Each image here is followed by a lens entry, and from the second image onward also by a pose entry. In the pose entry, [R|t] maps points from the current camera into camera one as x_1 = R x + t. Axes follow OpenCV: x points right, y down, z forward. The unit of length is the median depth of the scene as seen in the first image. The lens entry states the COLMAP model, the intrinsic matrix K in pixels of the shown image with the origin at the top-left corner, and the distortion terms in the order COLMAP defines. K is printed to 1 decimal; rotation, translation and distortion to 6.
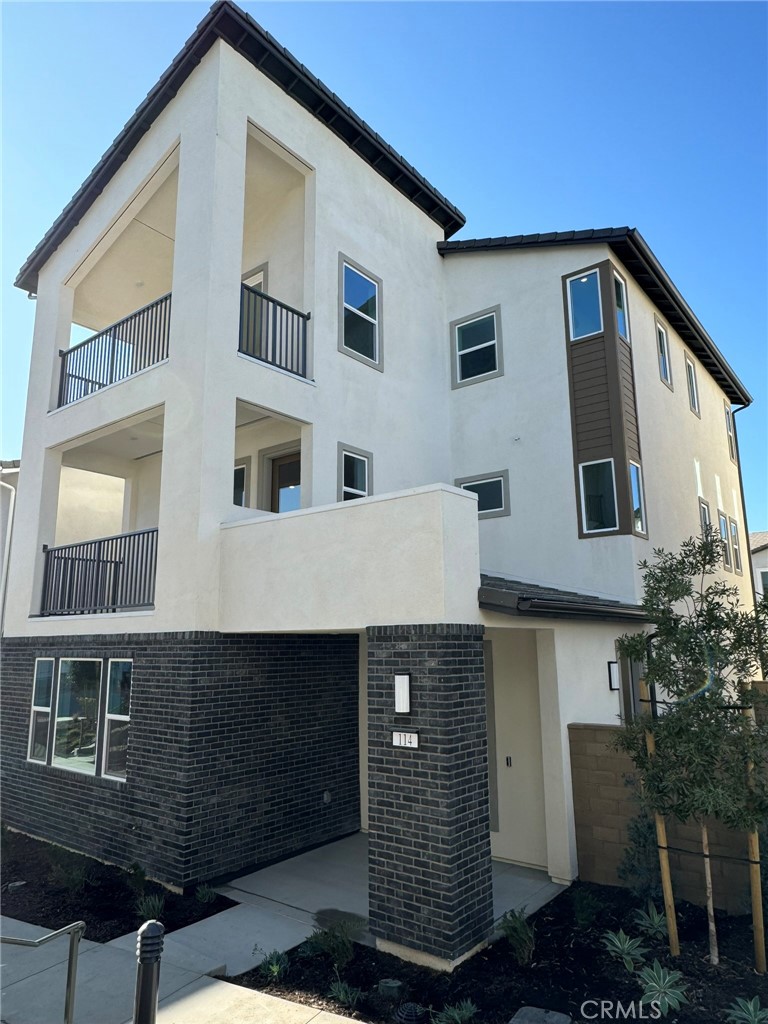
lens RADIAL K [[670.3, 0, 383.8], [0, 670.3, 512.9], [0, 0, 1]] dist [-0.011365, 0.012266]
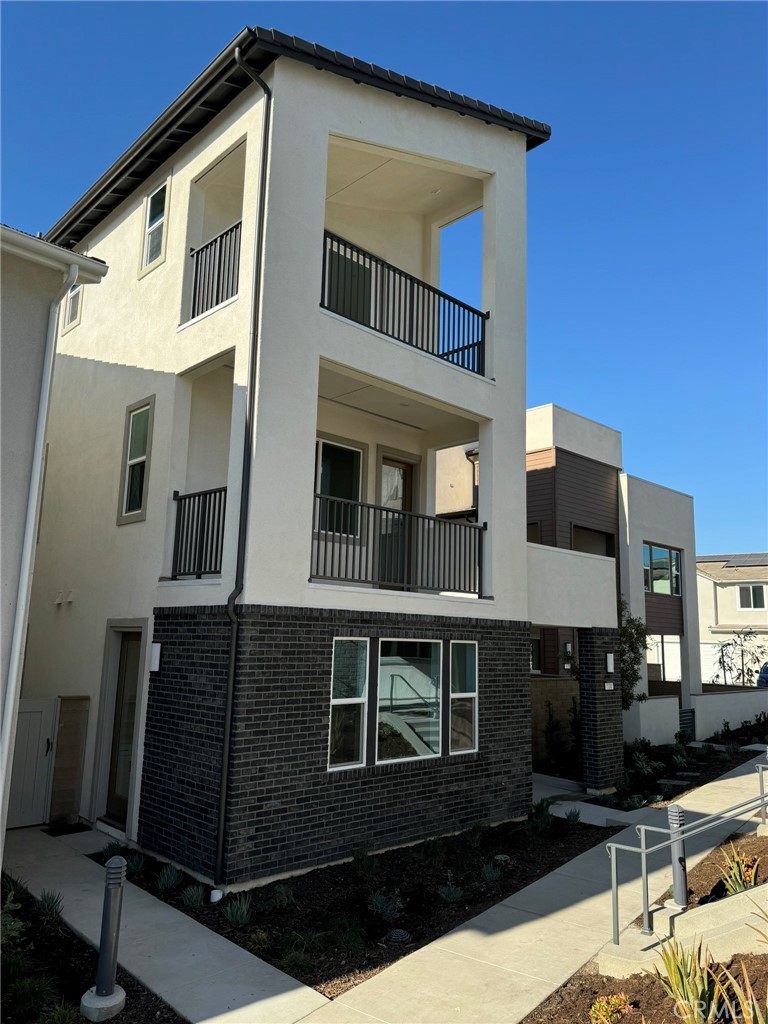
lens RADIAL K [[730.2, 0, 384.2], [0, 730.2, 506.7], [0, 0, 1]] dist [0.064769, -0.094173]
pose [[0.128843, 0.191036, 0.973090, -1.783666], [-0.219323, 0.962459, -0.159909, 0.254501], [-0.967108, -0.192818, 0.165905, 1.090562]]
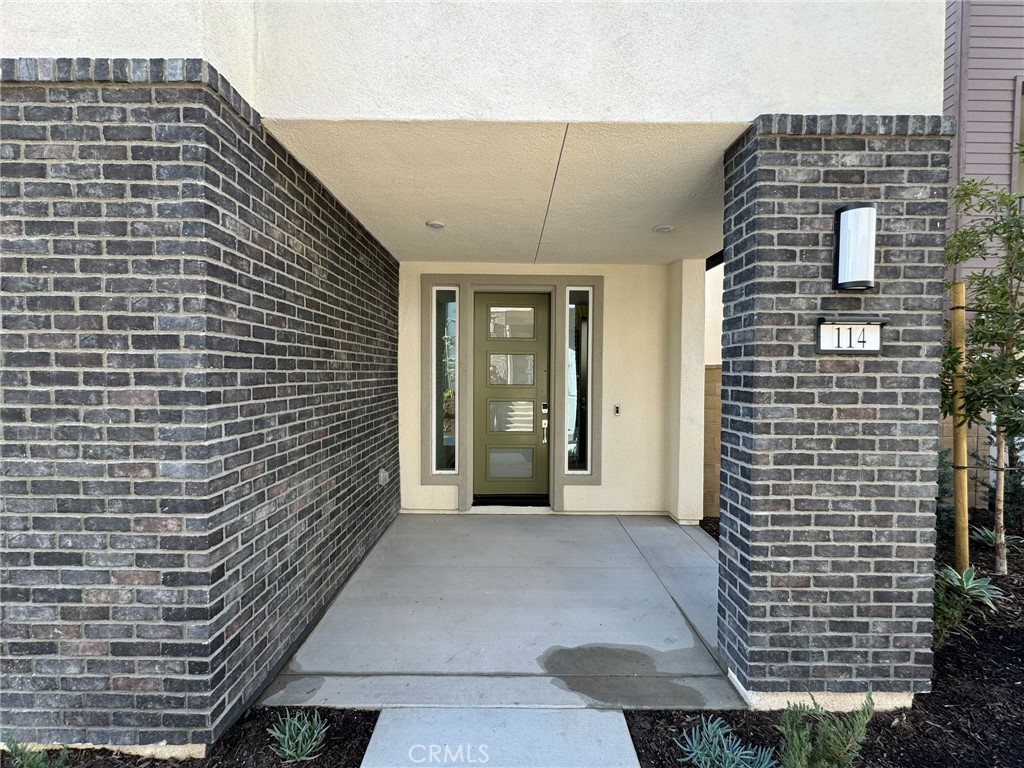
lens RADIAL K [[418.0, 0, 510.8], [0, 418.0, 384.0], [0, 0, 1]] dist [-0.007676, 0.002557]
pose [[0.781489, -0.000074, 0.623920, -0.295691], [-0.136540, 0.975740, 0.171138, 0.279808], [-0.608796, -0.218933, 0.762520, 0.715460]]
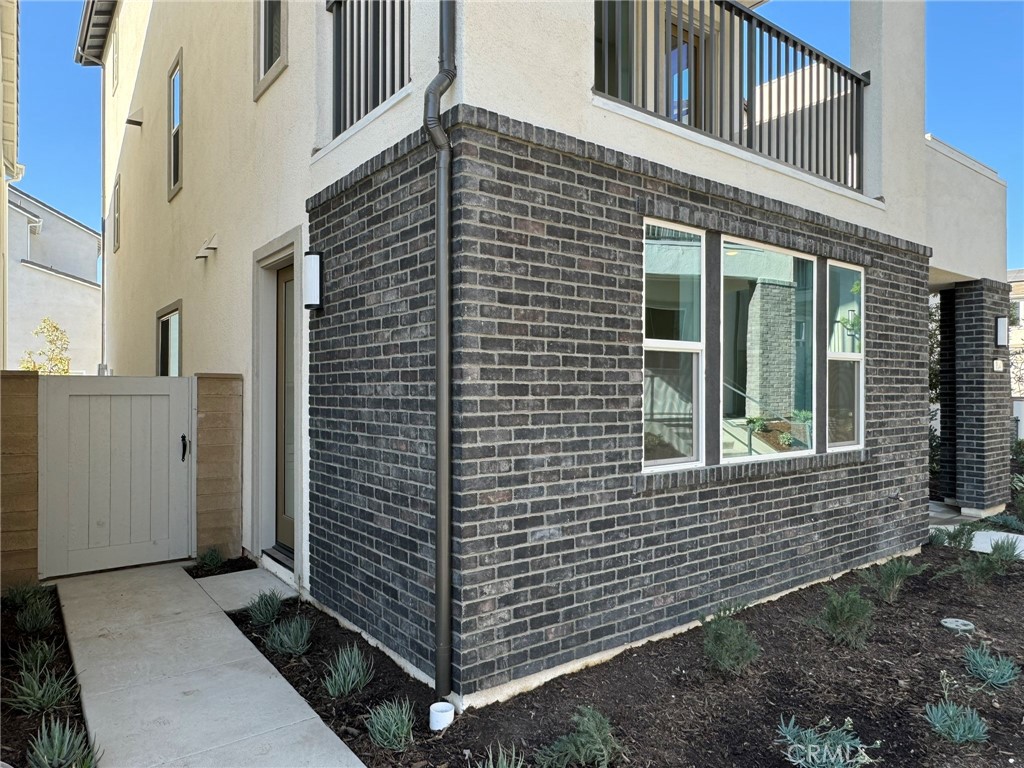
lens RADIAL K [[670.3, 0, 516.0], [0, 670.3, 384.1], [0, 0, 1]] dist [-0.011365, 0.012266]
pose [[0.242812, 0.016727, 0.969929, -1.188707], [-0.192074, 0.980885, 0.031168, 0.409727], [-0.950868, -0.193866, 0.241384, 1.255520]]
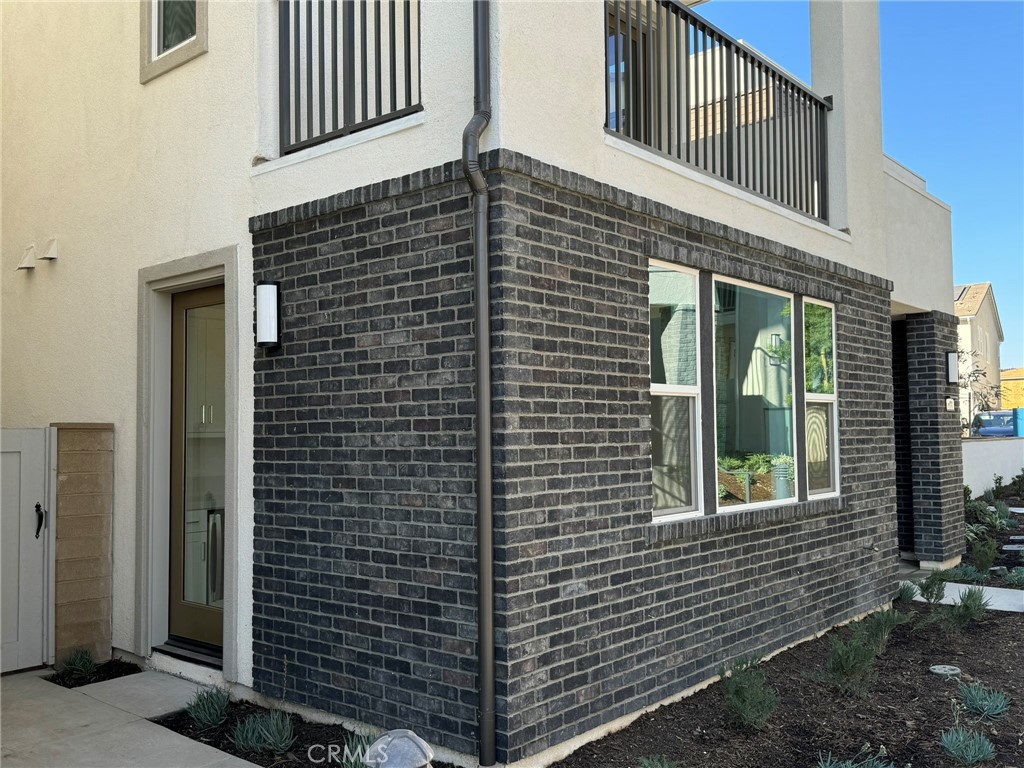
lens RADIAL K [[906.6, 0, 523.3], [0, 906.6, 384.0], [0, 0, 1]] dist [0.118066, -0.203022]
pose [[0.028641, 0.062836, 0.997613, -1.338004], [-0.182345, 0.981605, -0.056593, 0.428121], [-0.982817, -0.180289, 0.039572, 1.356475]]
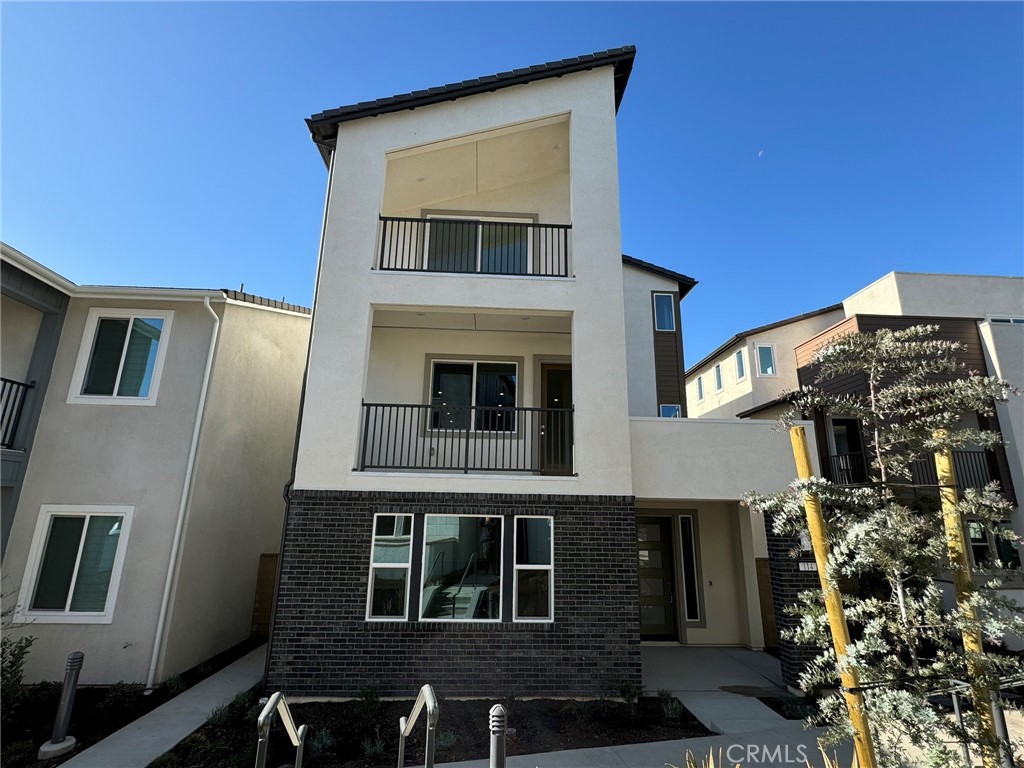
lens RADIAL K [[499.4, 0, 511.9], [0, 499.4, 384.0], [0, 0, 1]] dist [-0.006021, 0.003214]
pose [[0.748521, 0.188762, 0.635678, -1.142297], [-0.151872, 0.981948, -0.112753, 0.108081], [-0.645486, -0.012144, 0.763676, 0.407783]]
